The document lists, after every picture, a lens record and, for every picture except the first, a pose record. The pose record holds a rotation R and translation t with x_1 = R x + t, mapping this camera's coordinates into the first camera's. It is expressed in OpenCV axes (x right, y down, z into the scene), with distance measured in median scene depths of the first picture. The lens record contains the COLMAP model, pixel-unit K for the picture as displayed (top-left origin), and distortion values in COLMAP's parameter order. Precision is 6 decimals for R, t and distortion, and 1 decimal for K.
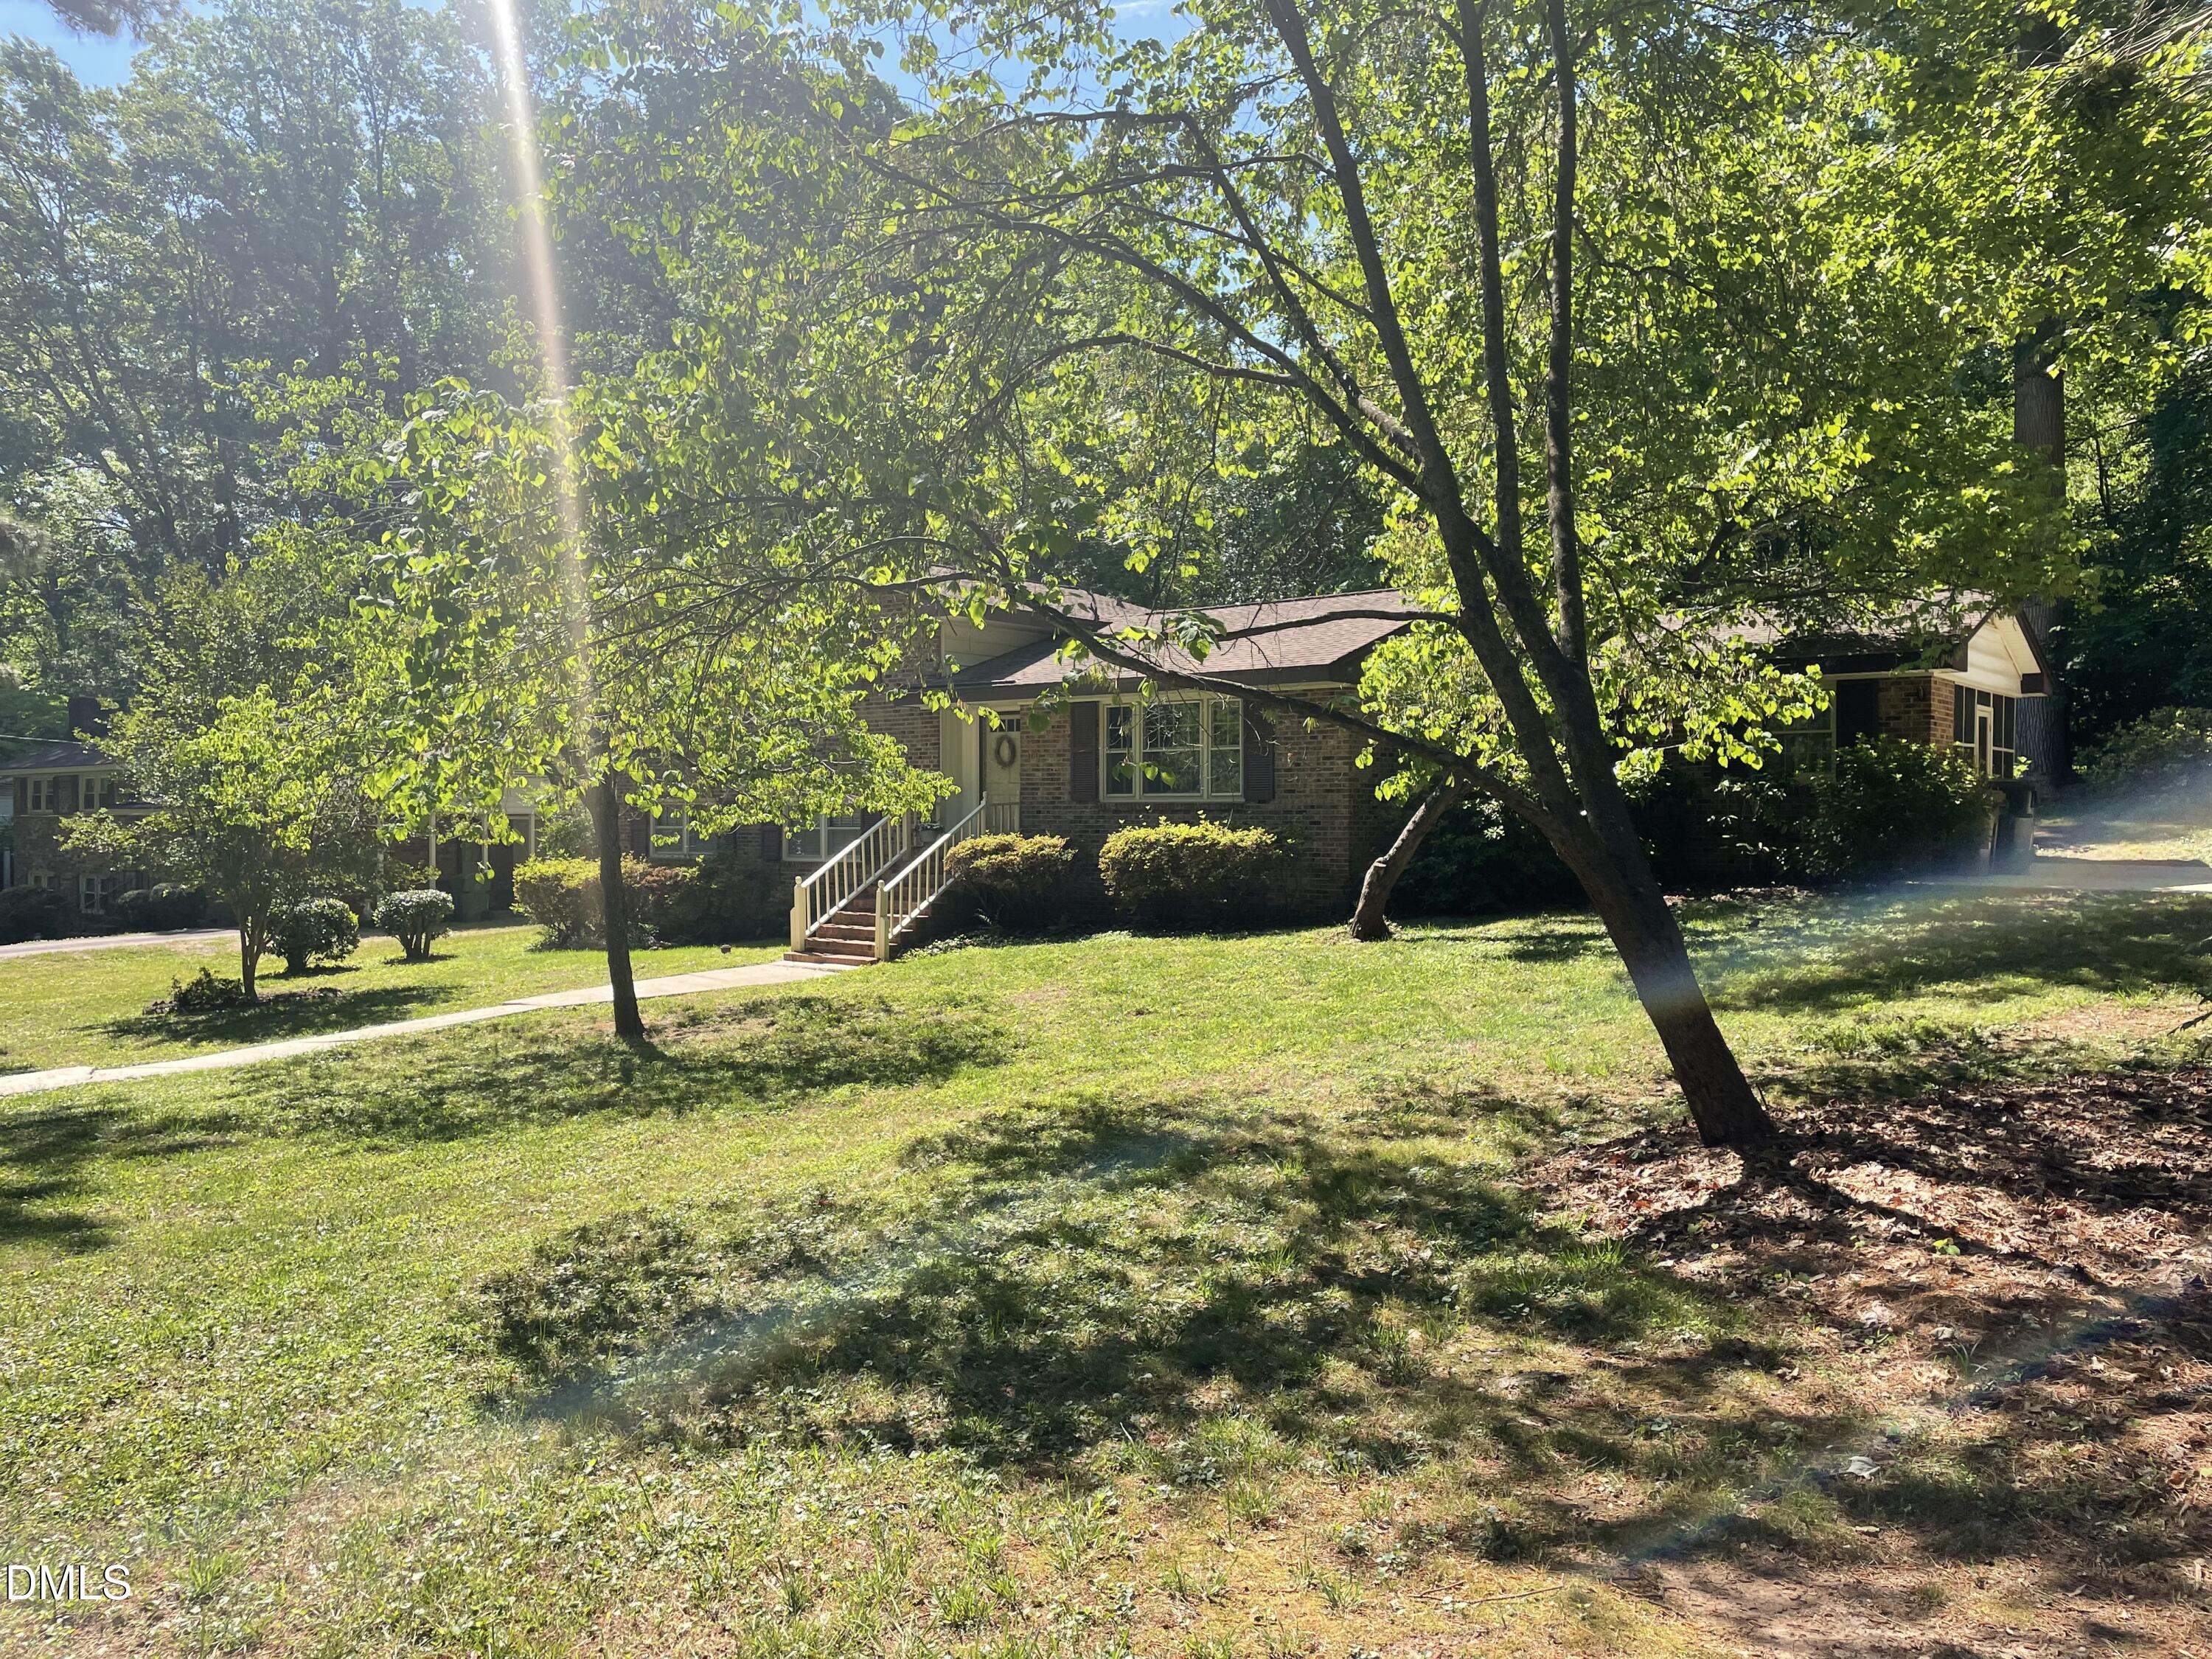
lens RADIAL K [[1670.7, 0, 1097.9], [0, 1670.7, 830.3], [0, 0, 1]] dist [0.058882, -0.018560]
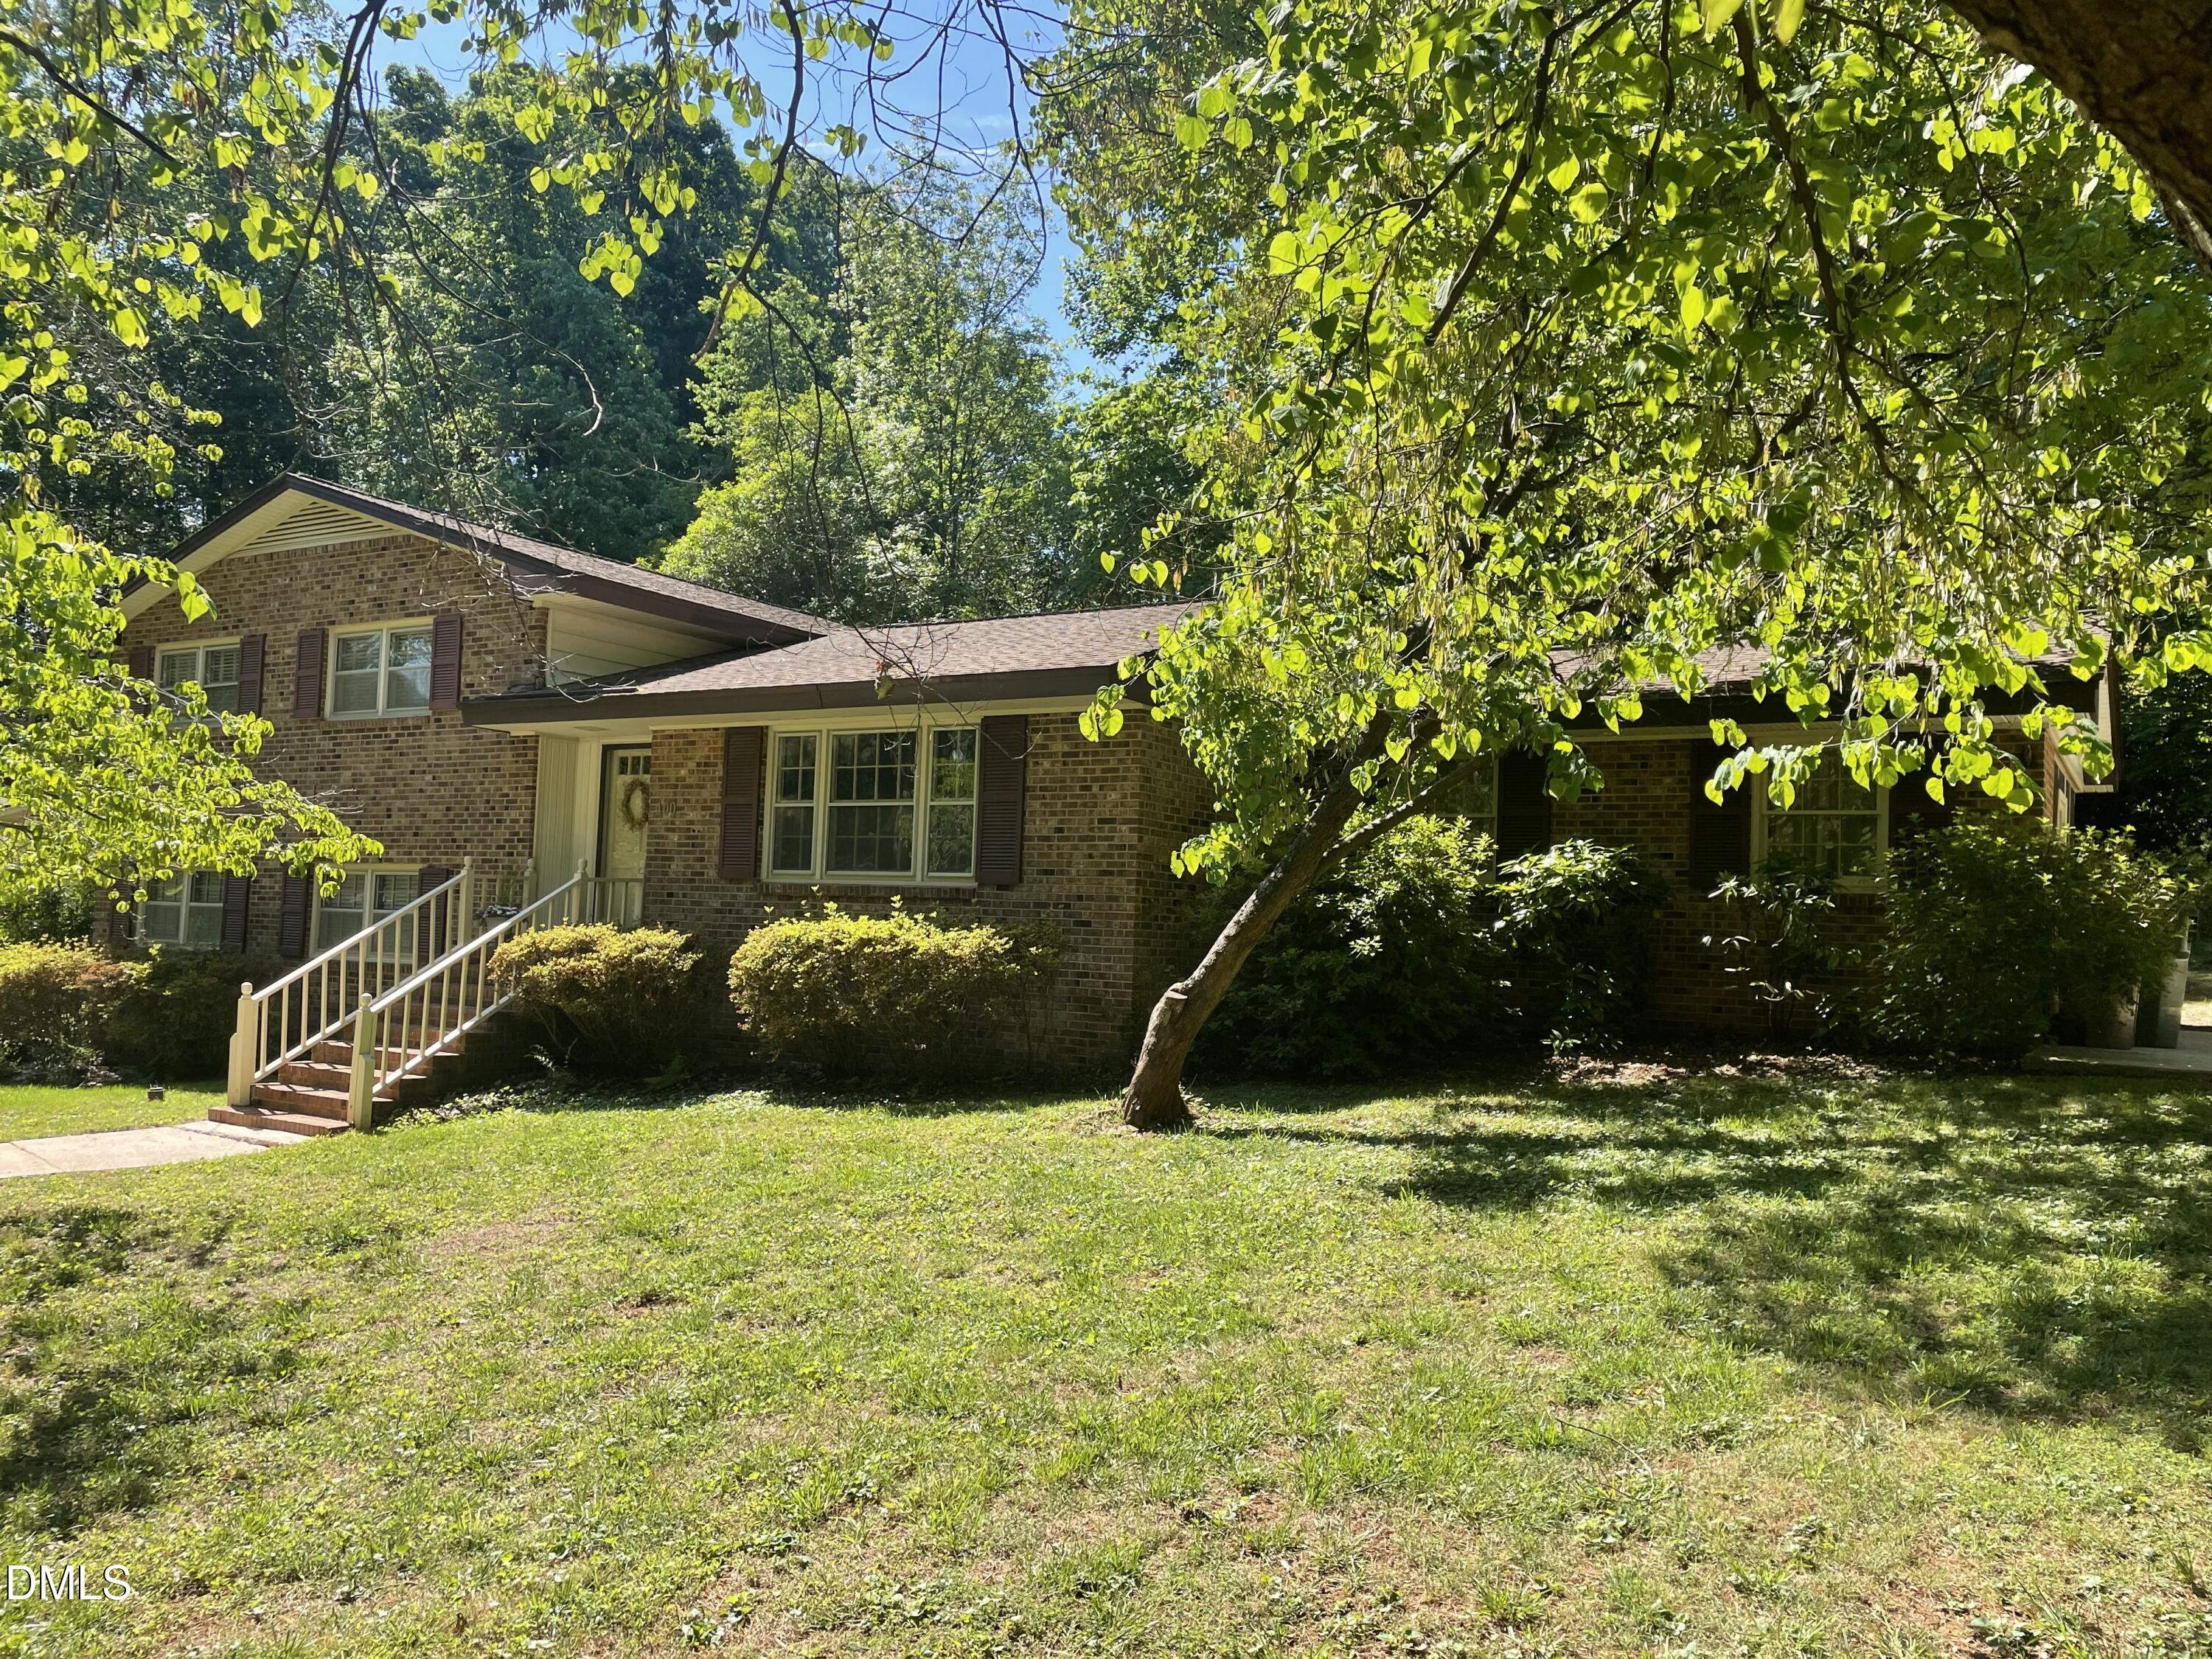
lens RADIAL K [[1670.7, 0, 1114.4], [0, 1670.7, 836.8], [0, 0, 1]] dist [0.058882, -0.018560]
pose [[0.992654, 0.044827, 0.112378, 0.071013], [-0.037345, 0.996998, -0.067825, 0.005107], [-0.115081, 0.063130, 0.991348, 0.379922]]
